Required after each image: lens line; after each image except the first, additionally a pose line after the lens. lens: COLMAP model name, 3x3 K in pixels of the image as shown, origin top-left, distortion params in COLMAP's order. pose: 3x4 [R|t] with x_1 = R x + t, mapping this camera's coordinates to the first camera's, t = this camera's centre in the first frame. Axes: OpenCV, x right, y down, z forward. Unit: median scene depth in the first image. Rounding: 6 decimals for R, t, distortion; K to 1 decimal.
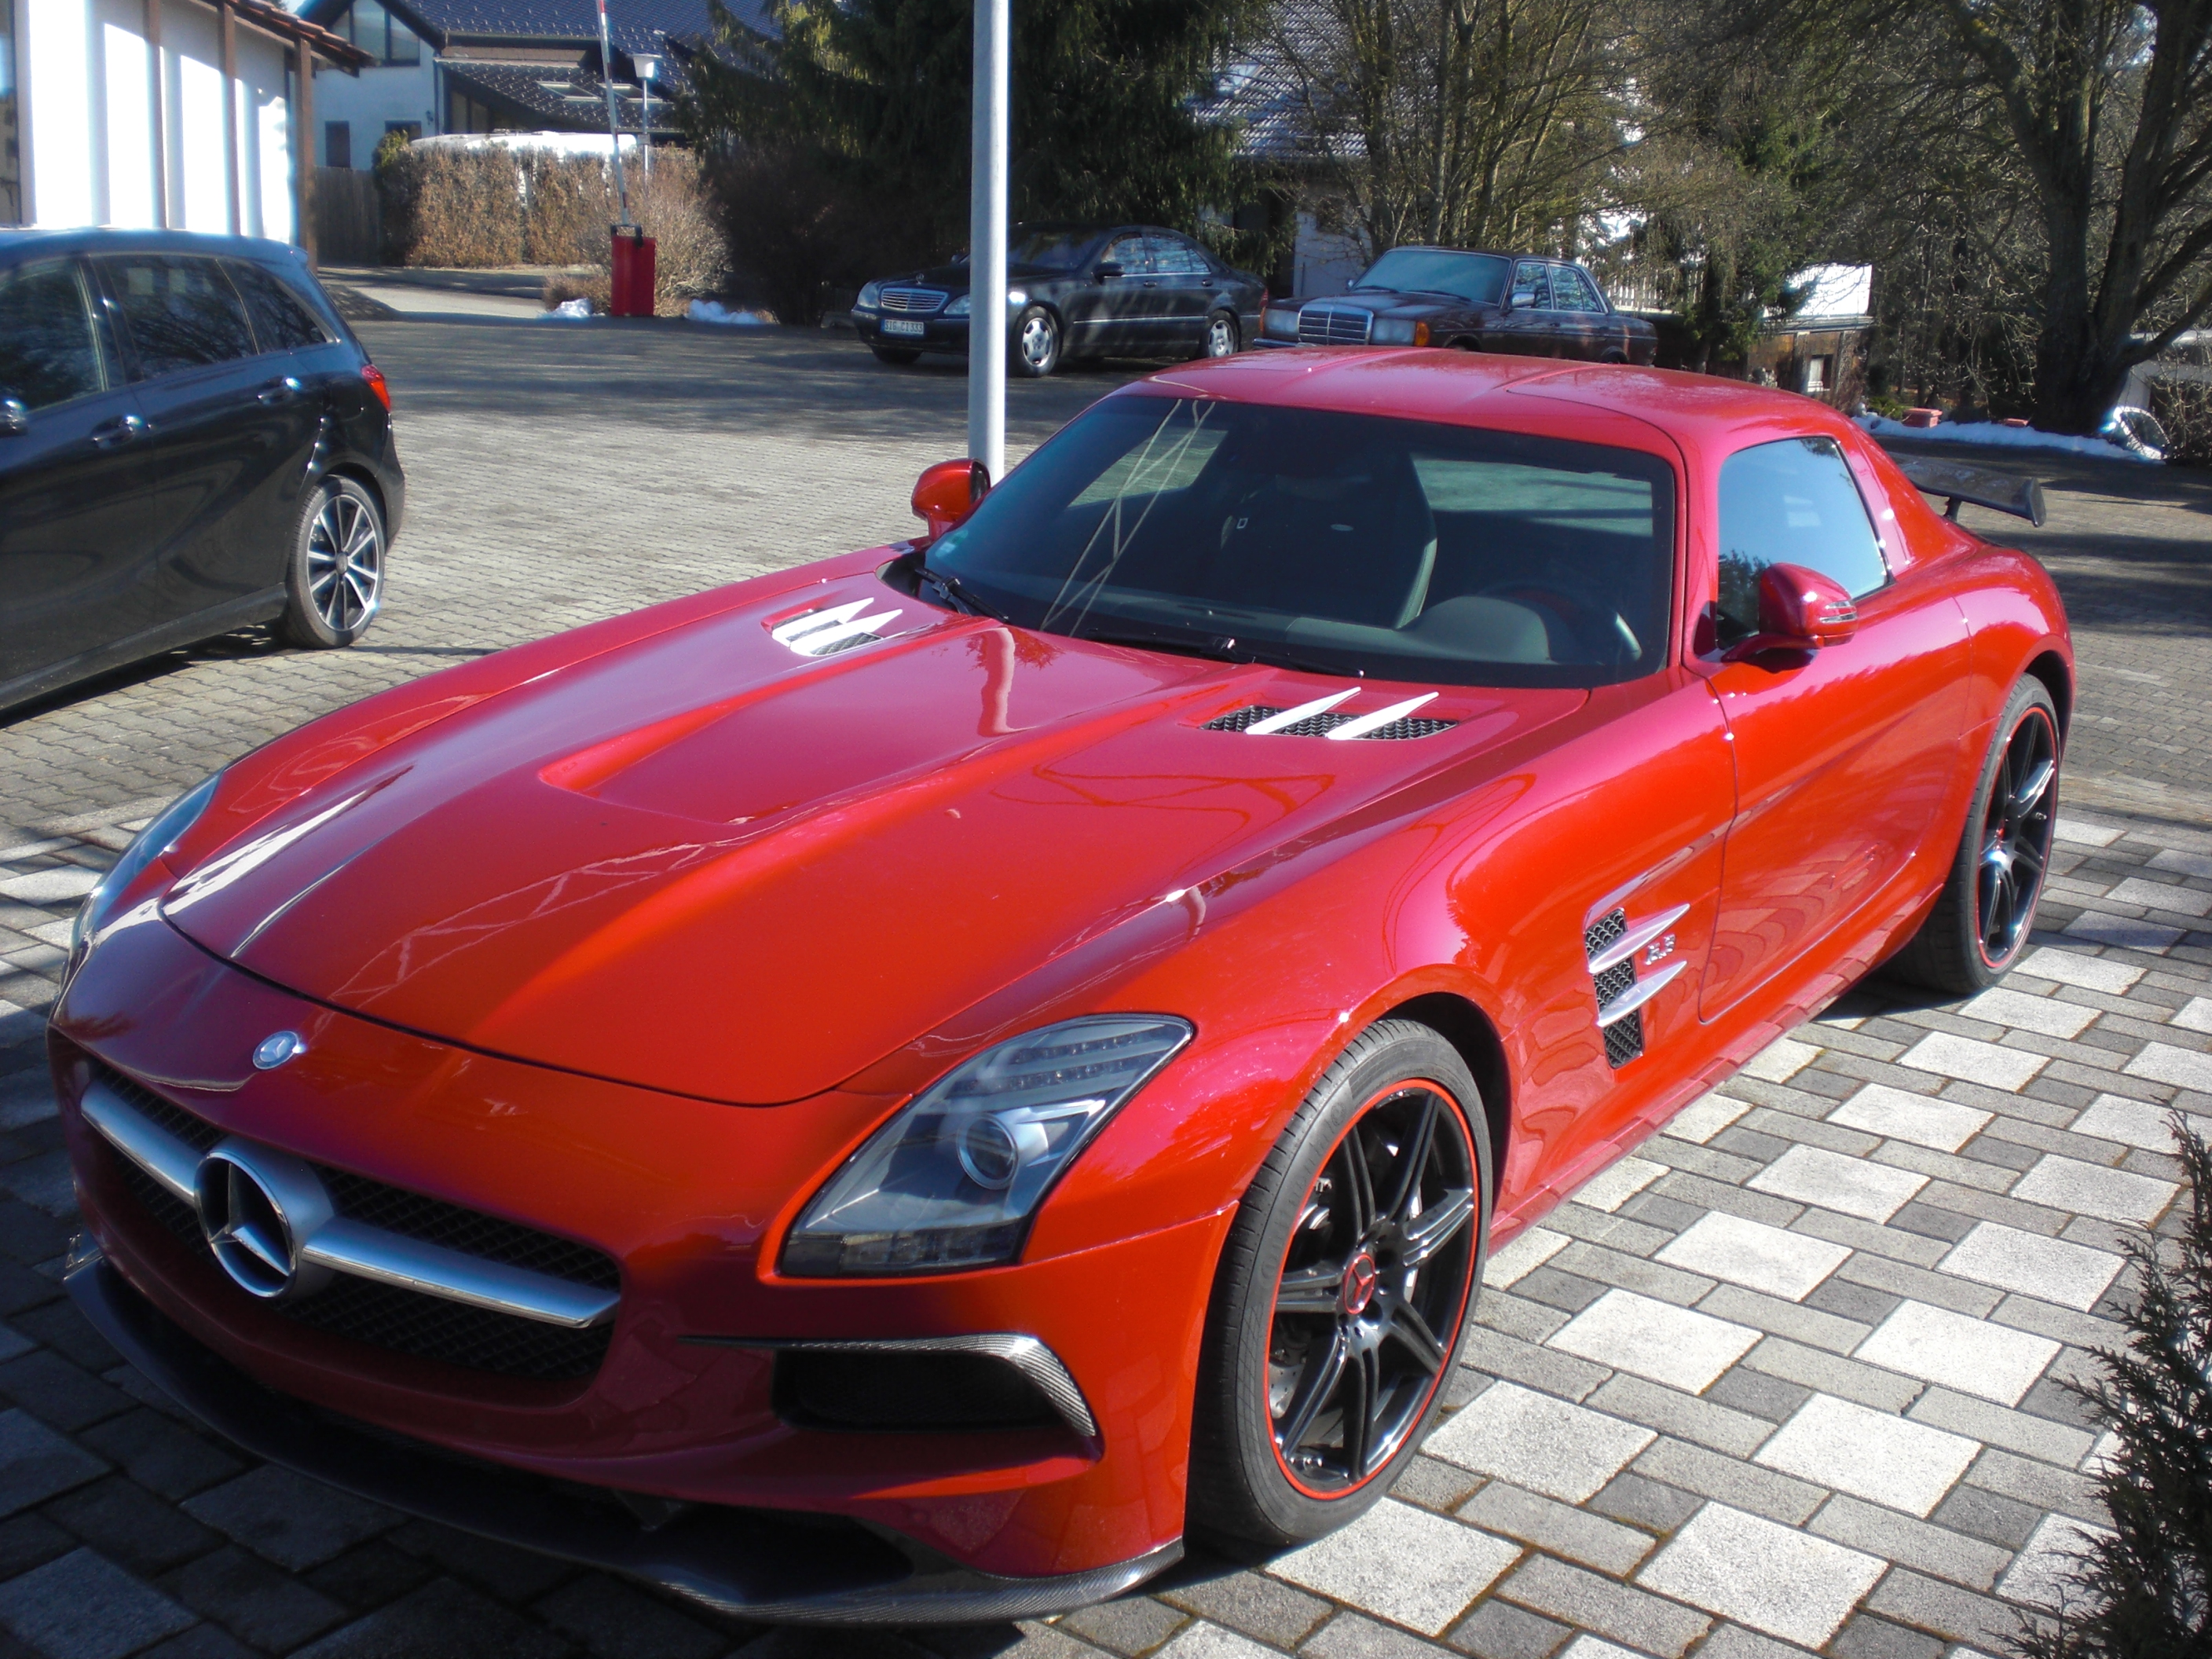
lens RADIAL K [[2506.7, 0, 1106.0], [0, 2506.7, 829.5], [0, 0, 1]] dist [-0.080519, -0.150701]
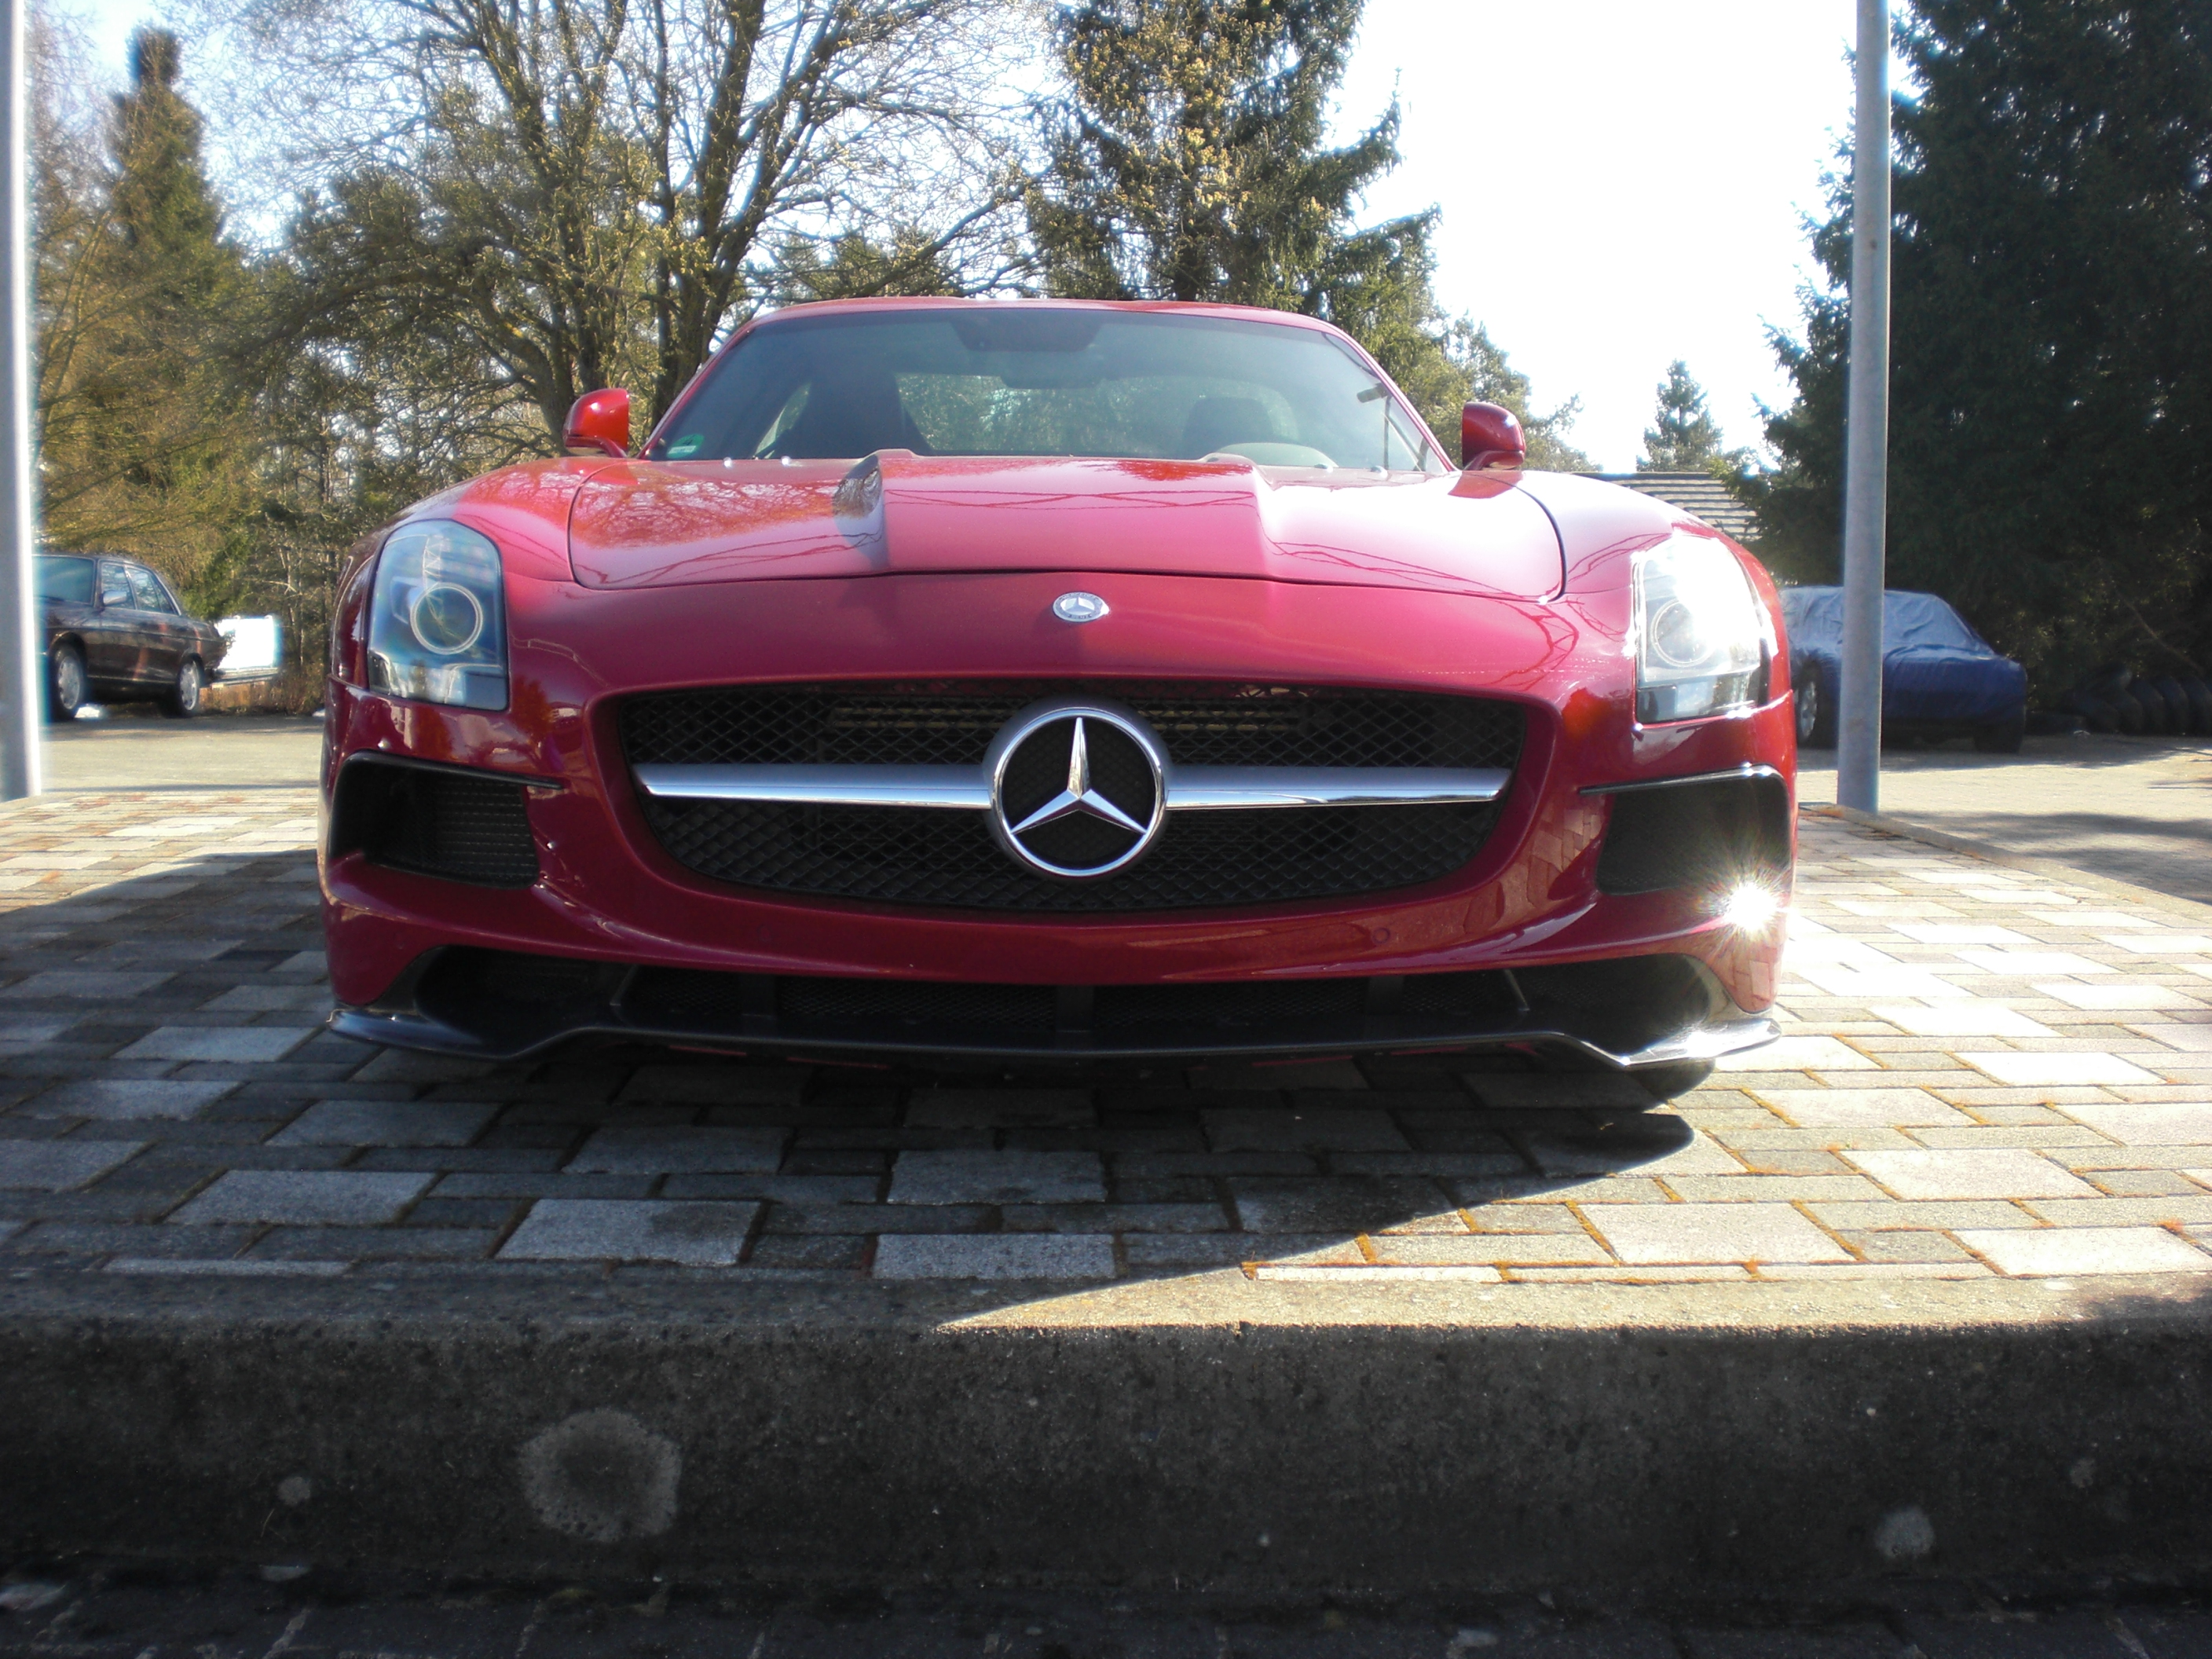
lens RADIAL K [[2498.2, 0, 1113.1], [0, 2498.2, 839.9], [0, 0, 1]] dist [-0.065139, -0.191288]
pose [[0.783562, -0.081287, 0.615973, -0.648824], [0.174443, 0.980309, -0.092537, 0.187832], [-0.596322, 0.179961, 0.782314, 0.182307]]
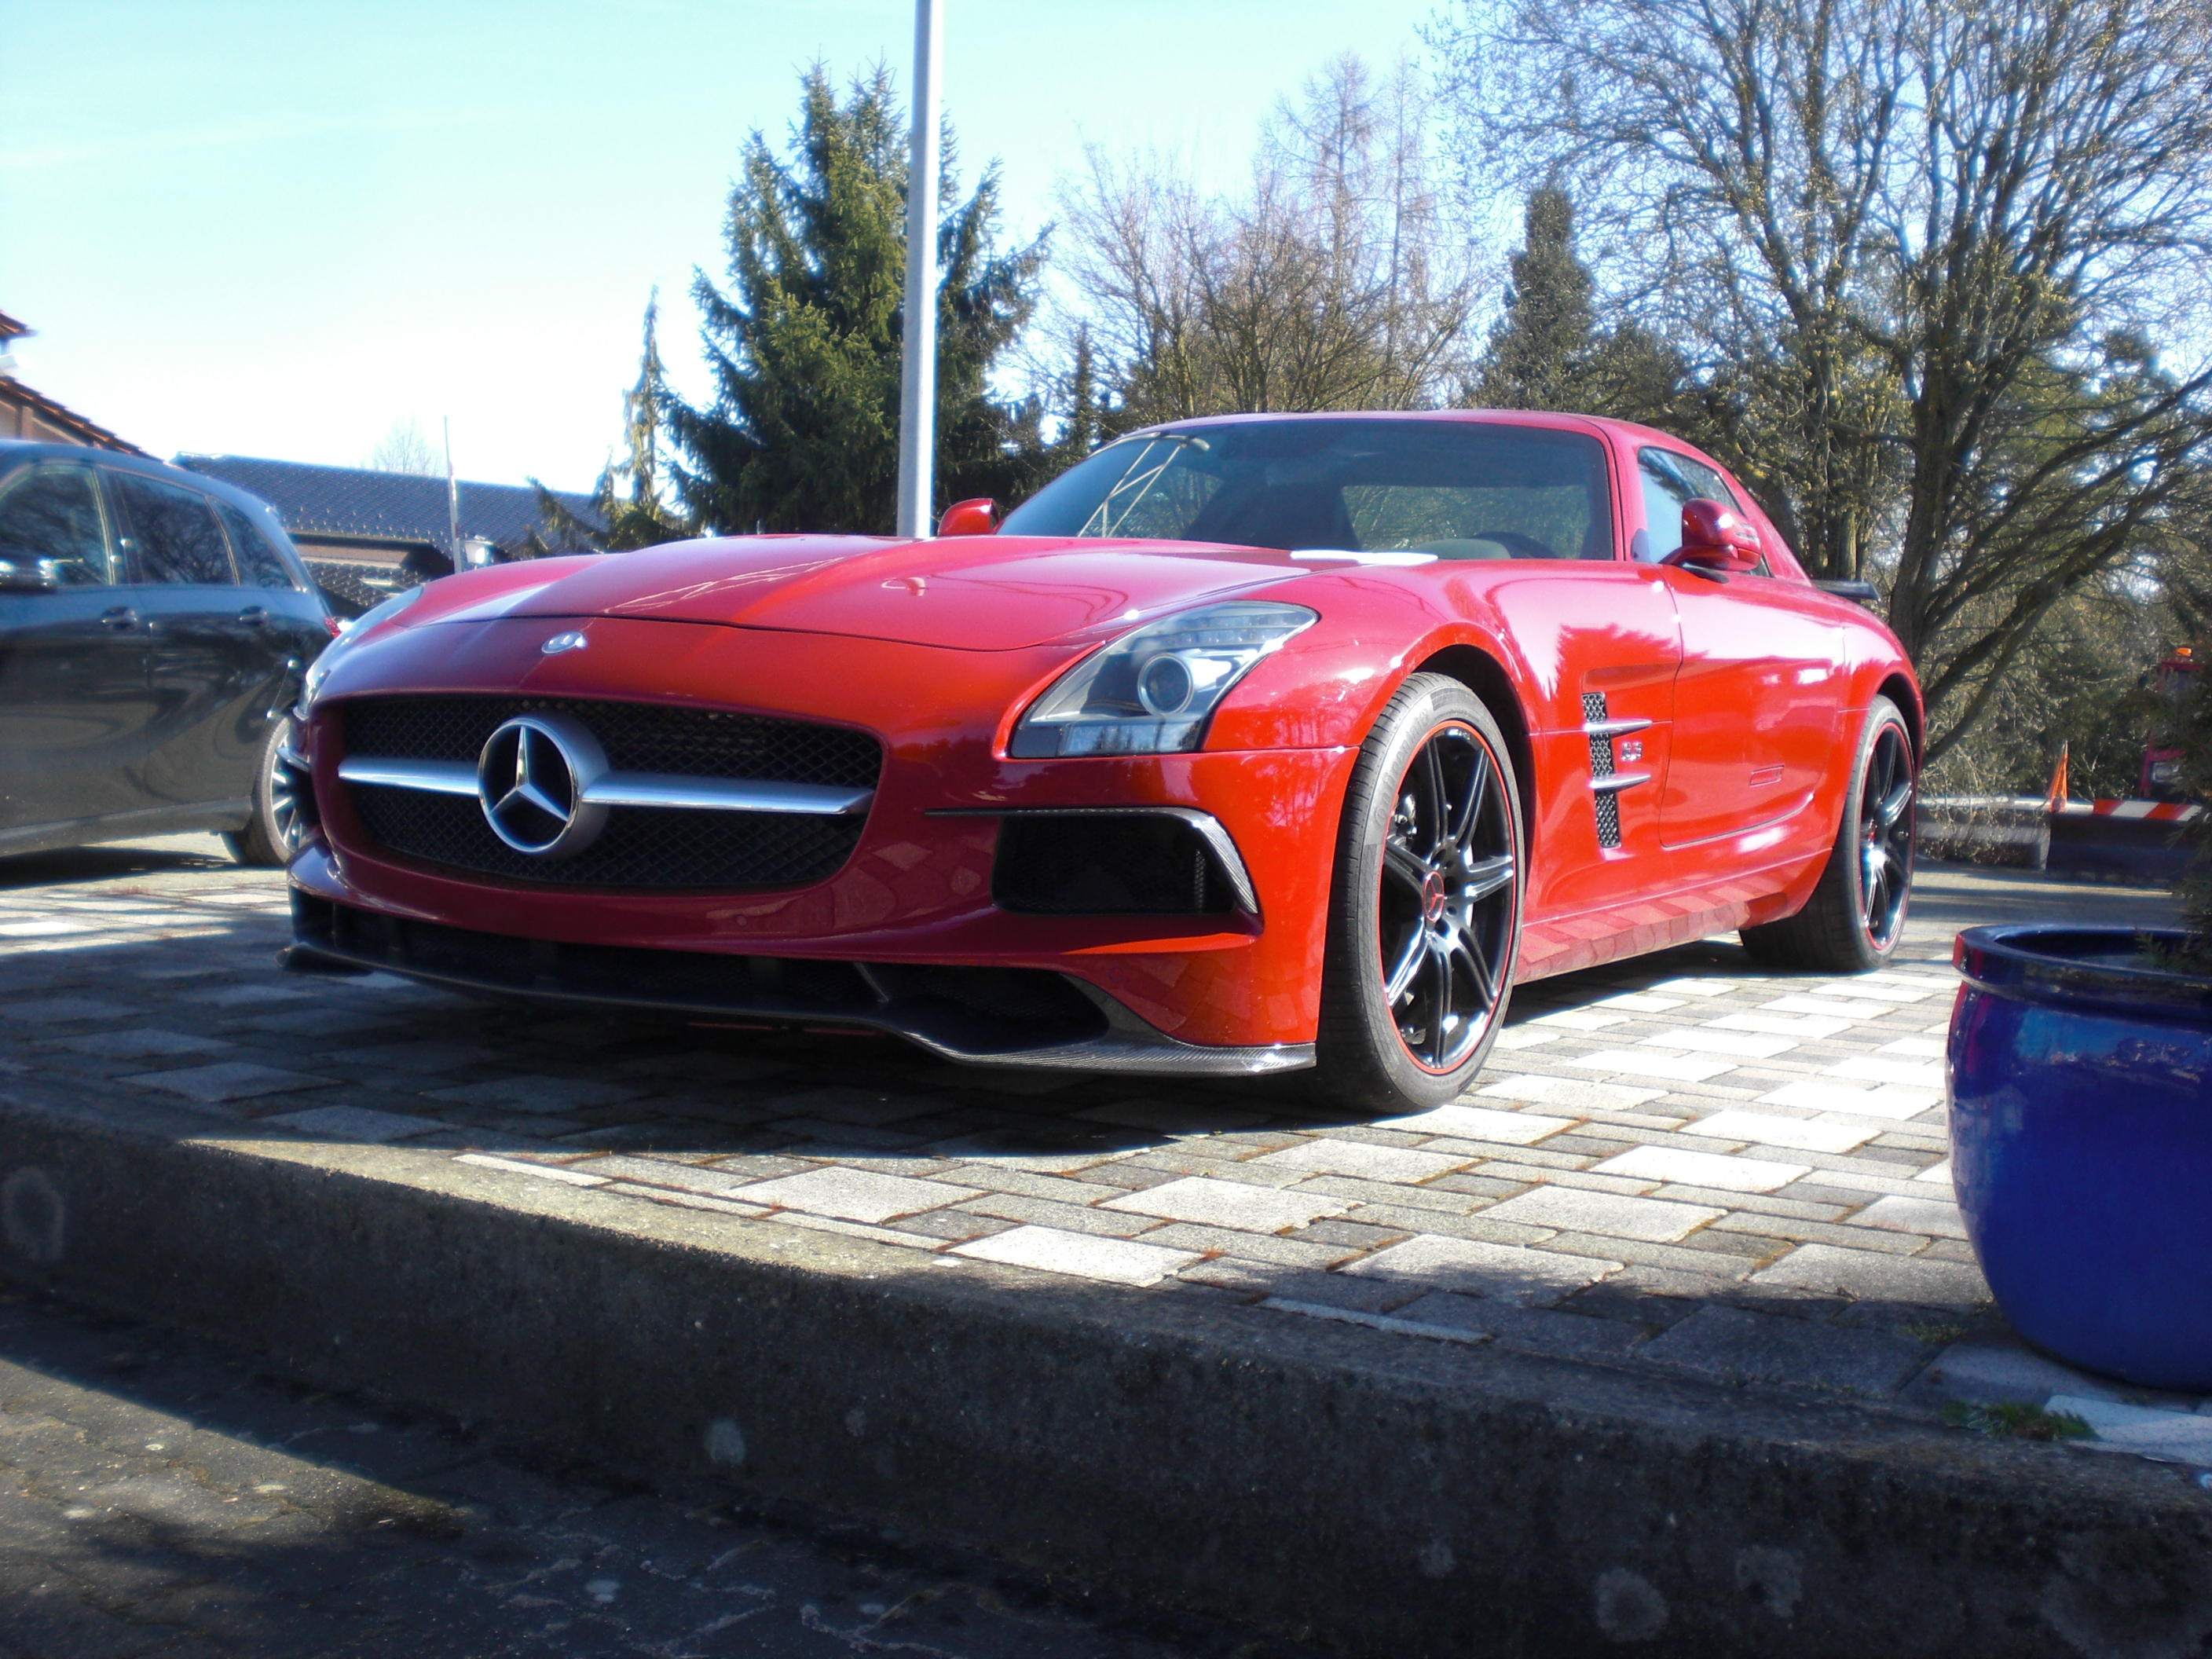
lens RADIAL K [[2498.2, 0, 1113.1], [0, 2498.2, 839.9], [0, 0, 1]] dist [-0.065139, -0.191288]
pose [[0.996260, 0.005087, 0.086255, -0.120182], [0.012681, 0.978848, -0.204197, 0.305290], [-0.085469, 0.204527, 0.975122, -0.132075]]
